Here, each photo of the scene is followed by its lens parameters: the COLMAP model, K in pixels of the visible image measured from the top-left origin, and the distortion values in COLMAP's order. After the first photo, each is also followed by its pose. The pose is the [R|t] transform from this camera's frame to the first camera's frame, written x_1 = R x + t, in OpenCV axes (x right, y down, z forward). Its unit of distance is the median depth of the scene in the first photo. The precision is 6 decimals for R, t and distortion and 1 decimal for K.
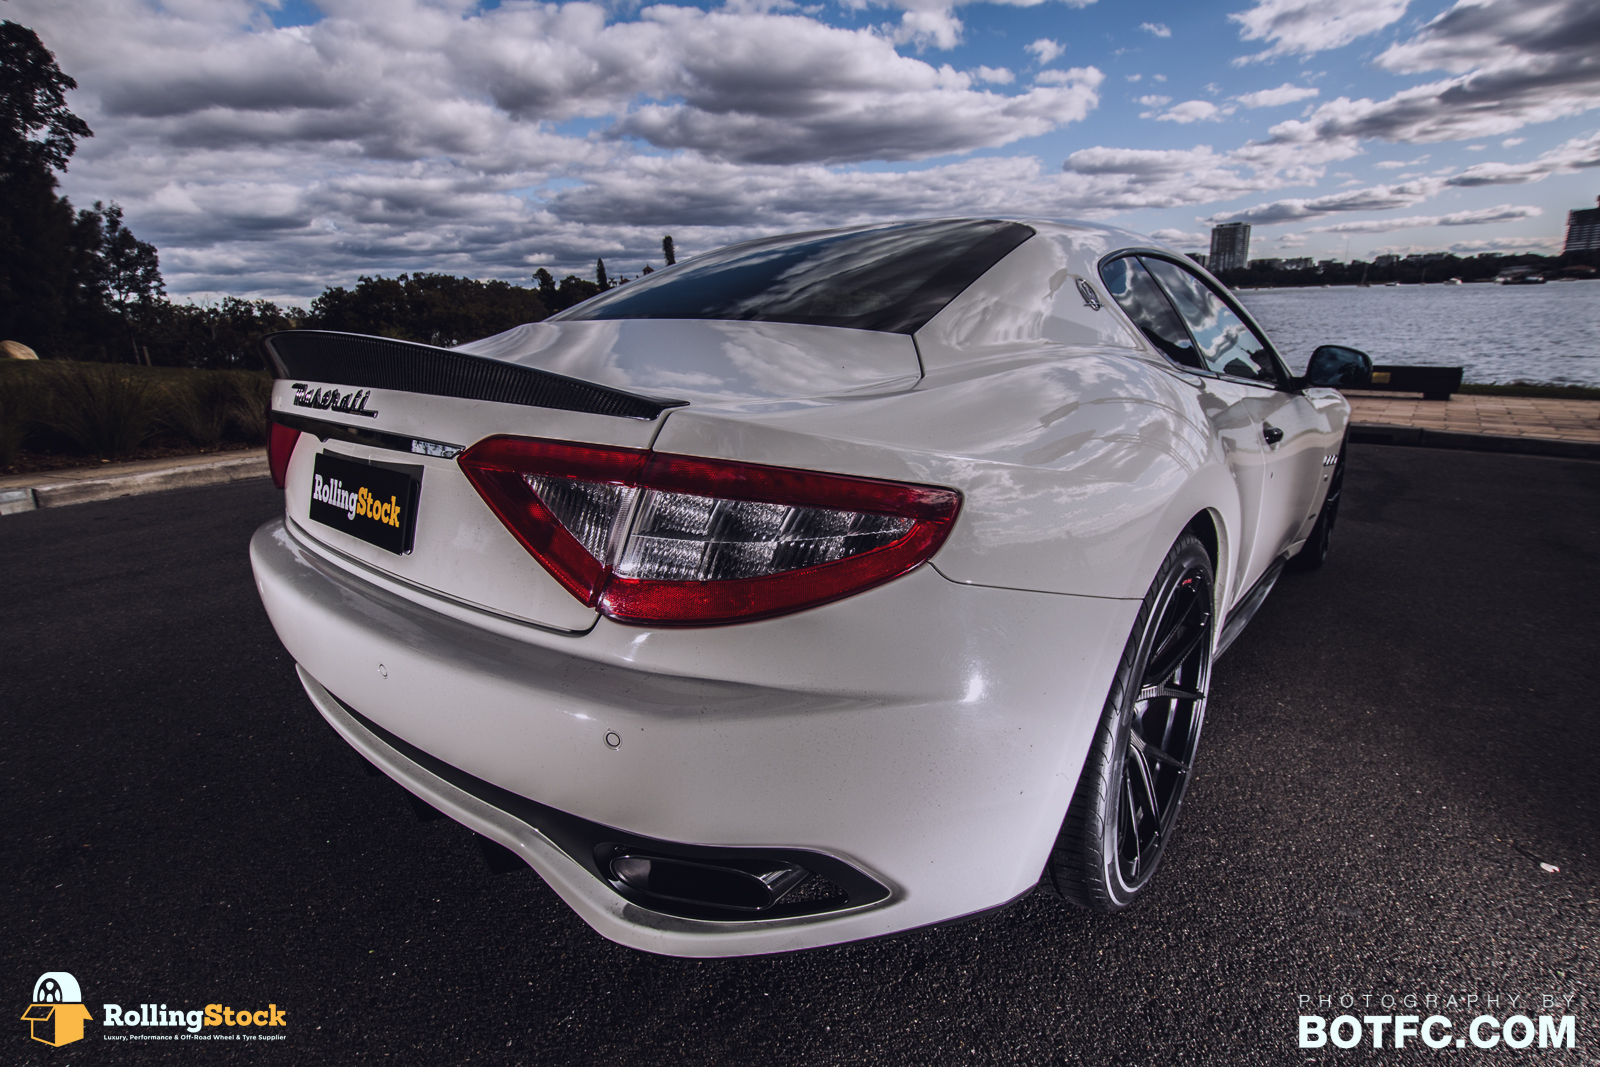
lens RADIAL K [[761.7, 0, 804.8], [0, 761.7, 516.3], [0, 0, 1]] dist [-0.019912, 0.000312]
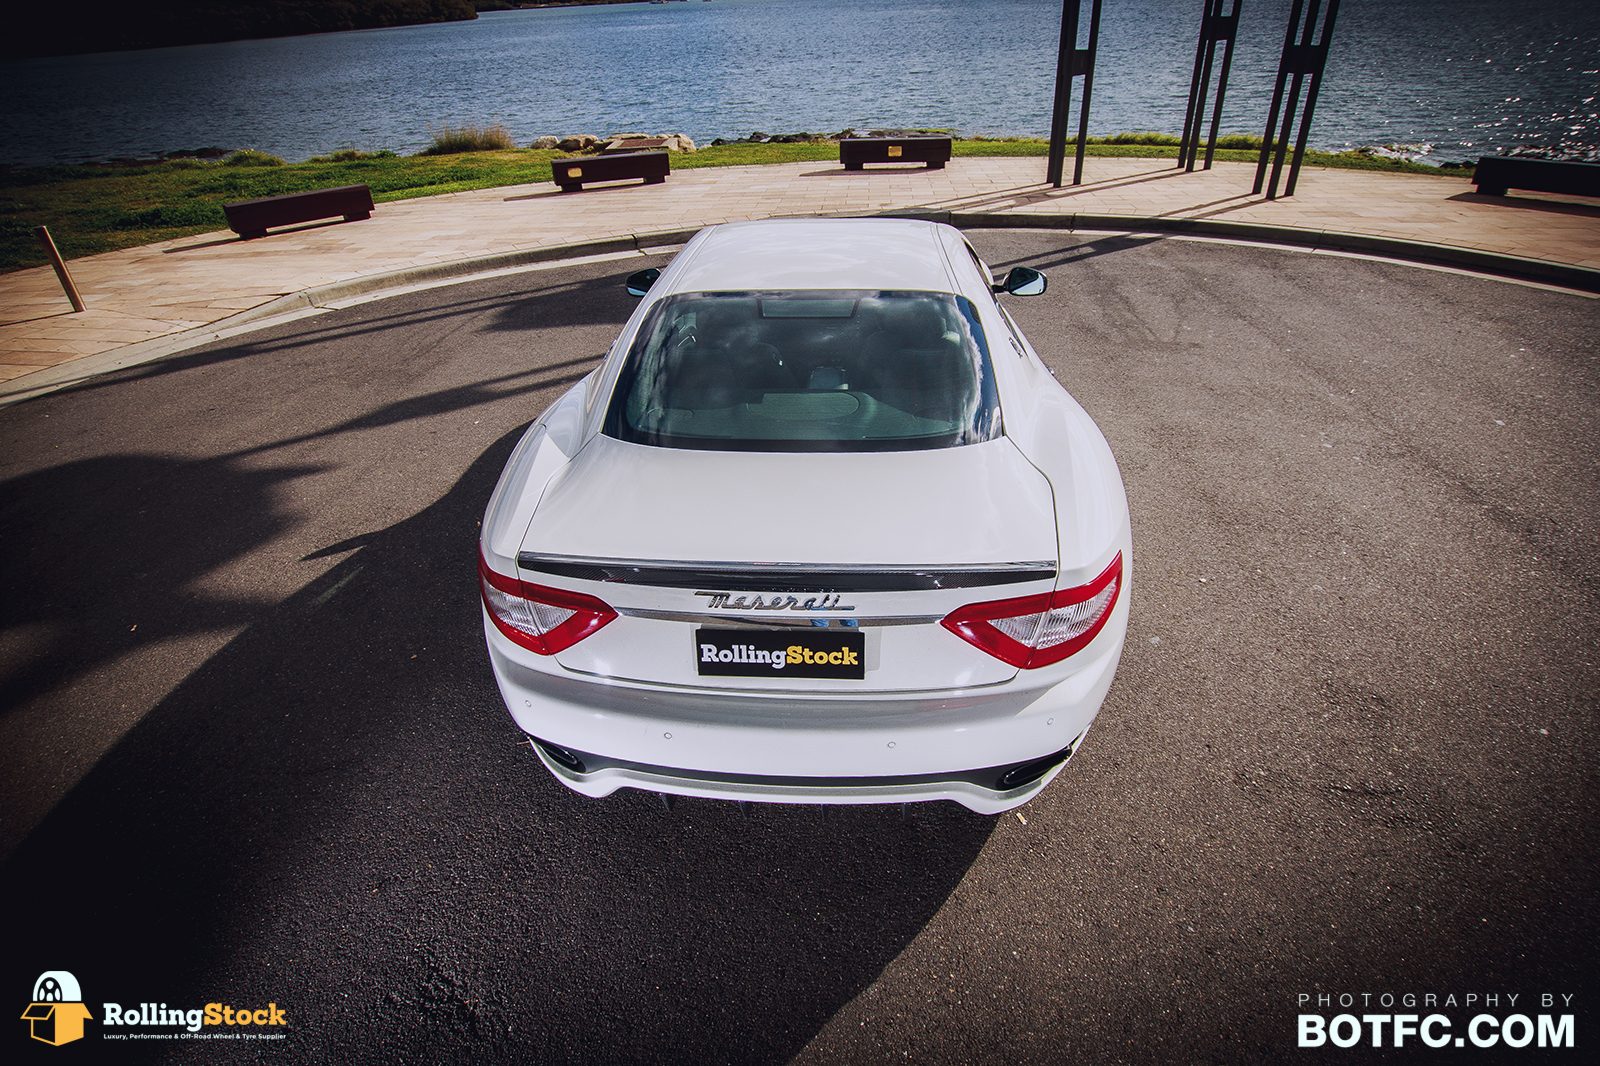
lens RADIAL K [[842.1, 0, 800.0], [0, 842.1, 533.0], [0, 0, 1]] dist [-0.028299, -0.000078]
pose [[0.808856, -0.317466, 0.494942, -0.047519], [0.162778, 0.929725, 0.330325, -0.028283], [-0.565027, -0.186619, 0.803690, -0.010162]]
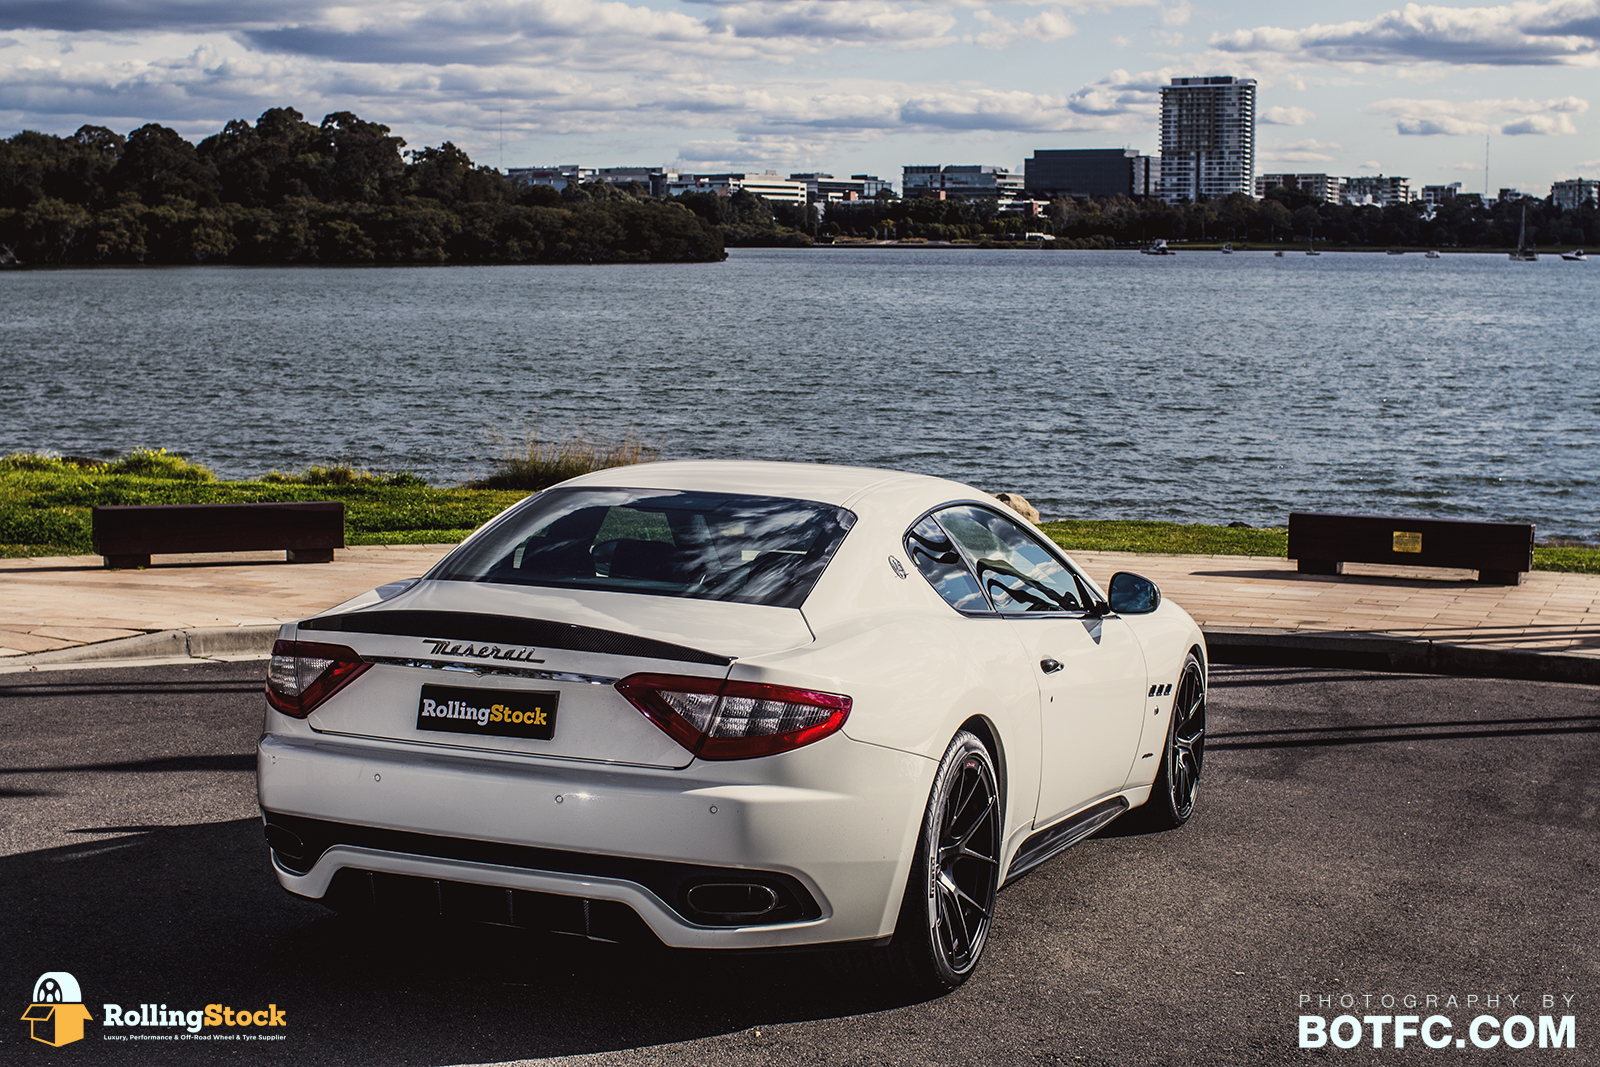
lens RADIAL K [[2576.9, 0, 800.0], [0, 2576.9, 533.5], [0, 0, 1]] dist [-0.097480, -0.111503]
pose [[0.945805, 0.005555, 0.324689, -0.064377], [0.044694, 0.988112, -0.147098, 0.016145], [-0.321646, 0.153637, 0.934312, -0.162717]]
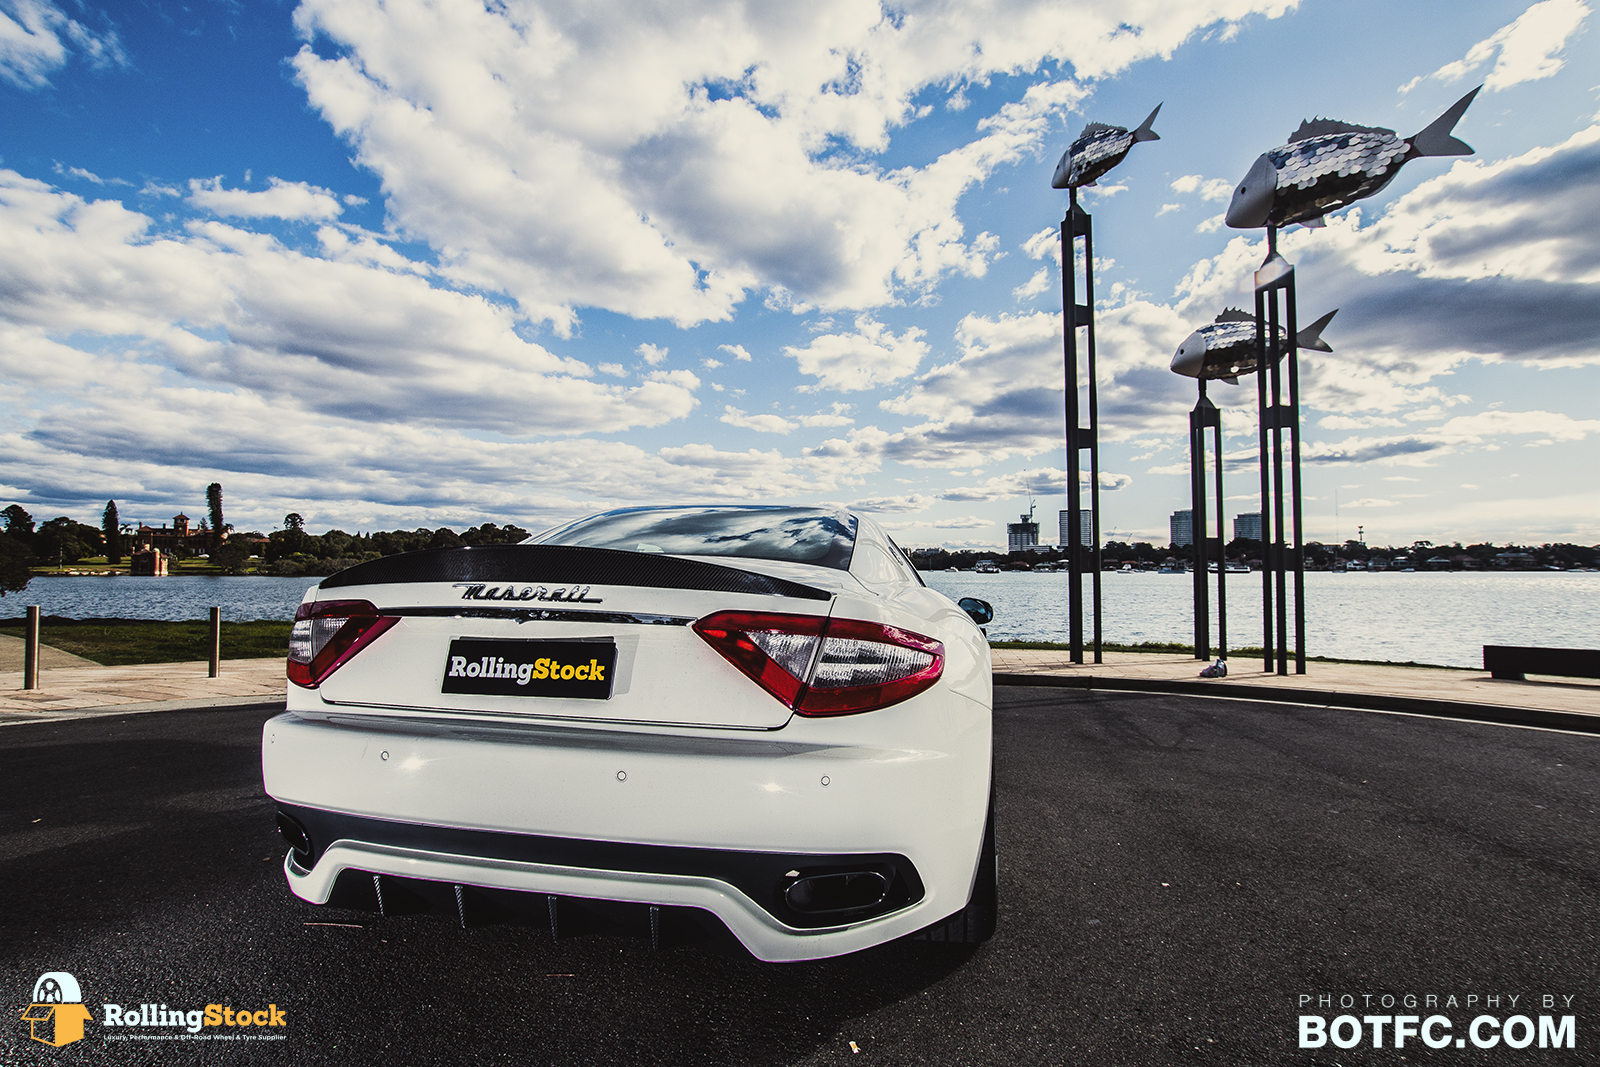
lens RADIAL K [[782.6, 0, 797.4], [0, 782.6, 547.5], [0, 0, 1]] dist [-0.026864, 0.000995]
pose [[0.875230, 0.056140, 0.480438, -0.031345], [0.092214, 0.955660, -0.279660, 0.007416], [-0.474835, 0.289070, 0.831246, -0.015856]]
